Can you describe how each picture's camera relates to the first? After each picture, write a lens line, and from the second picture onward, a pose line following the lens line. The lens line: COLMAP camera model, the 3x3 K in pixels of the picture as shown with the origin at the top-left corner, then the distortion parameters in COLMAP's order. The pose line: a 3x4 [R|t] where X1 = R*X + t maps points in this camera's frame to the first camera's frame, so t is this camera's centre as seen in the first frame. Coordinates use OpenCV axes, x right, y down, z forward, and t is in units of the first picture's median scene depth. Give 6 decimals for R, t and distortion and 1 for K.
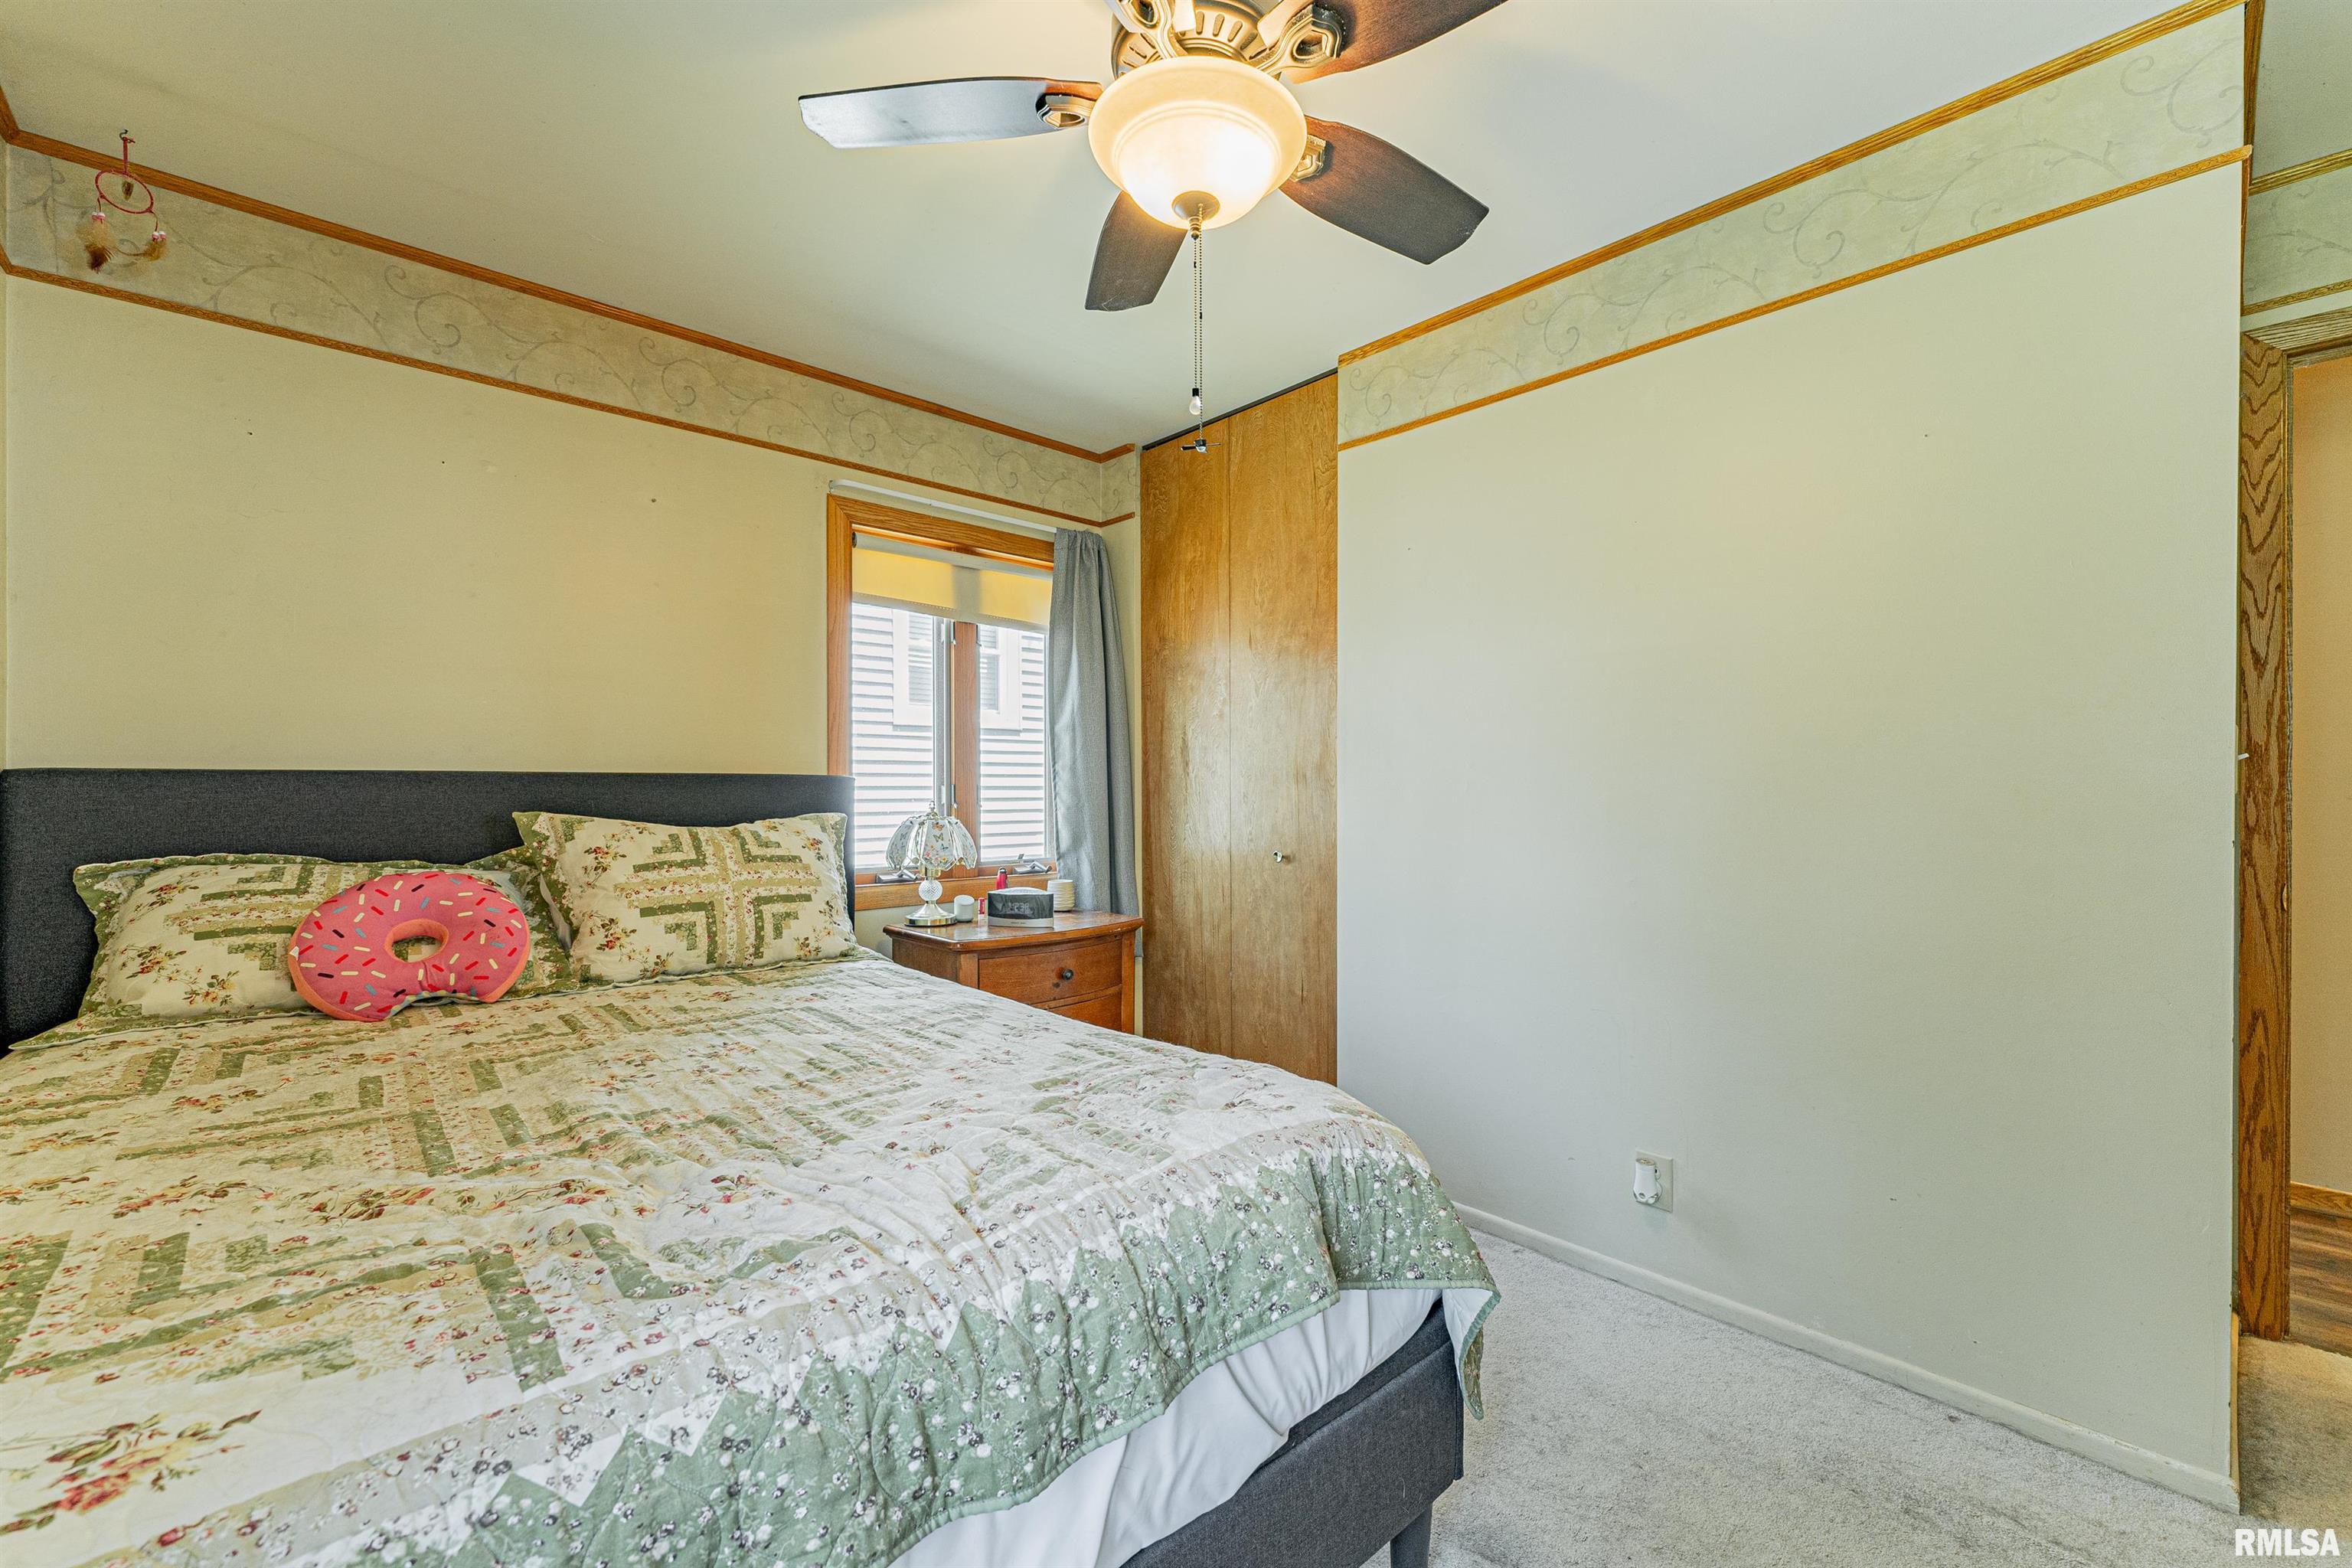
lens RADIAL K [[938.6, 0, 1164.1], [0, 938.6, 793.1], [0, 0, 1]] dist [0.002690, -0.000945]
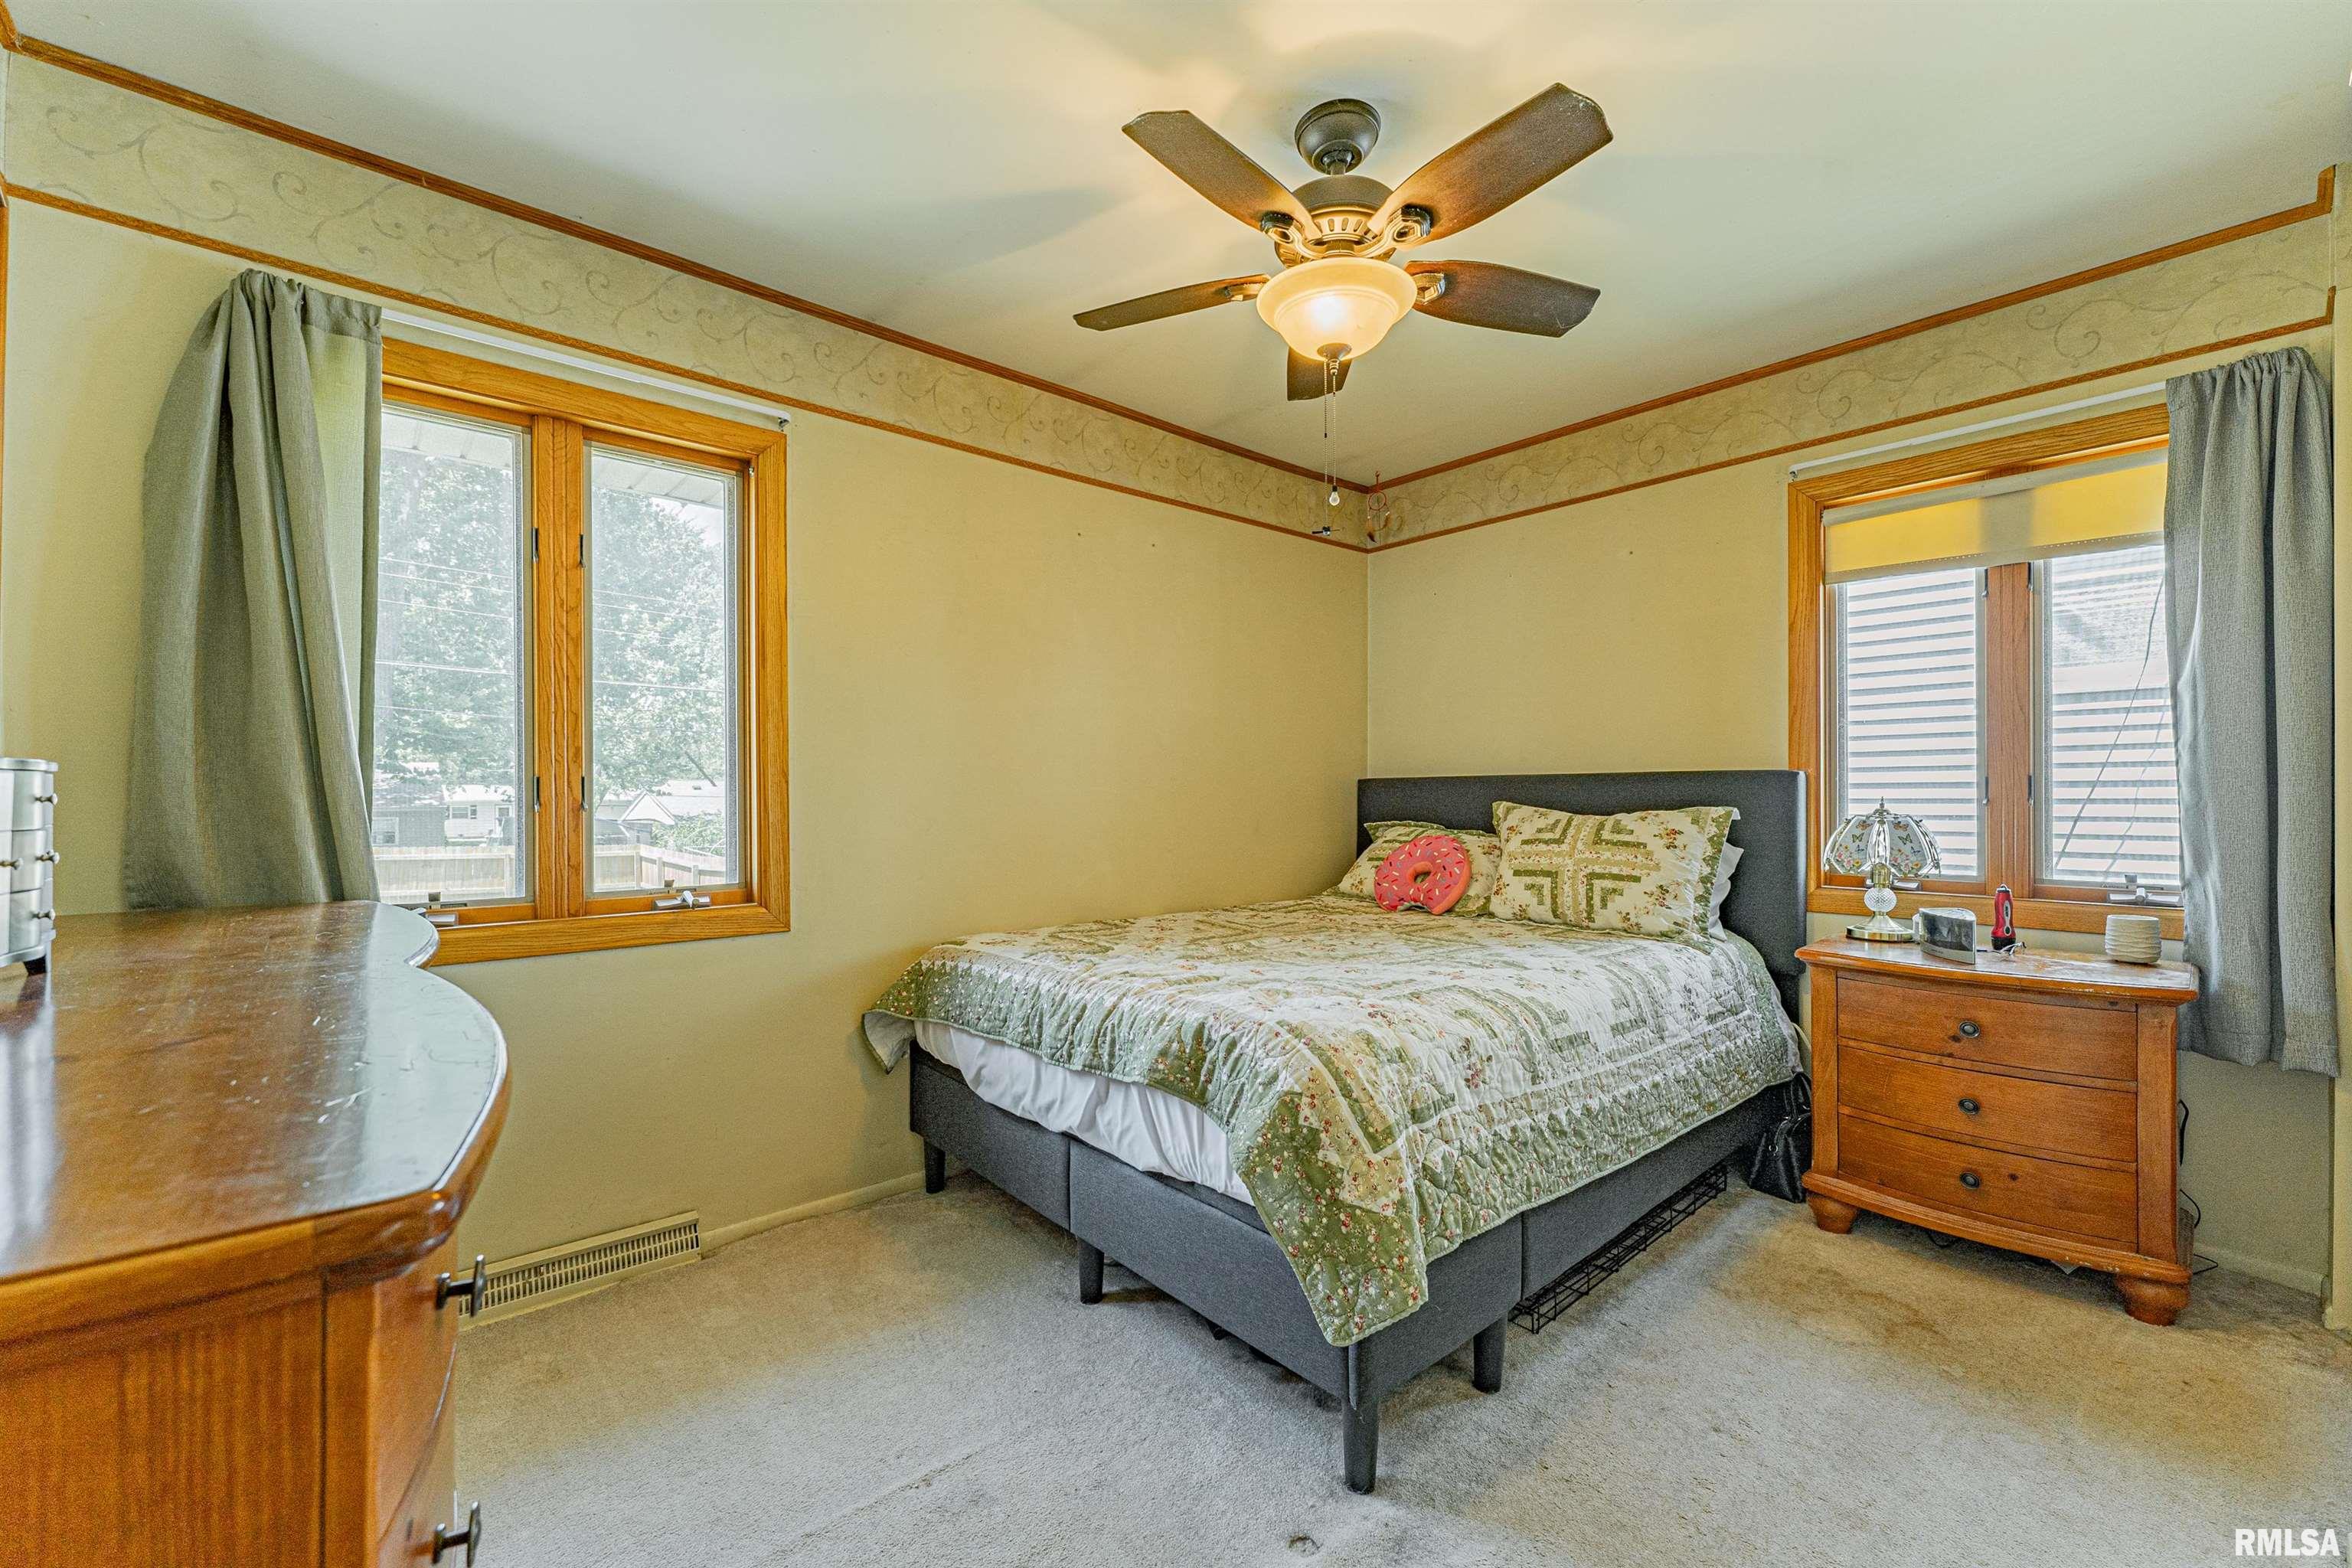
lens RADIAL K [[938.6, 0, 1164.9], [0, 938.6, 790.8], [0, 0, 1]] dist [0.002690, -0.000945]
pose [[-0.018544, -0.003107, -0.999823, 0.799787], [0.003992, 0.999987, -0.003182, 0.004555], [0.999820, -0.004050, -0.018532, 0.452459]]
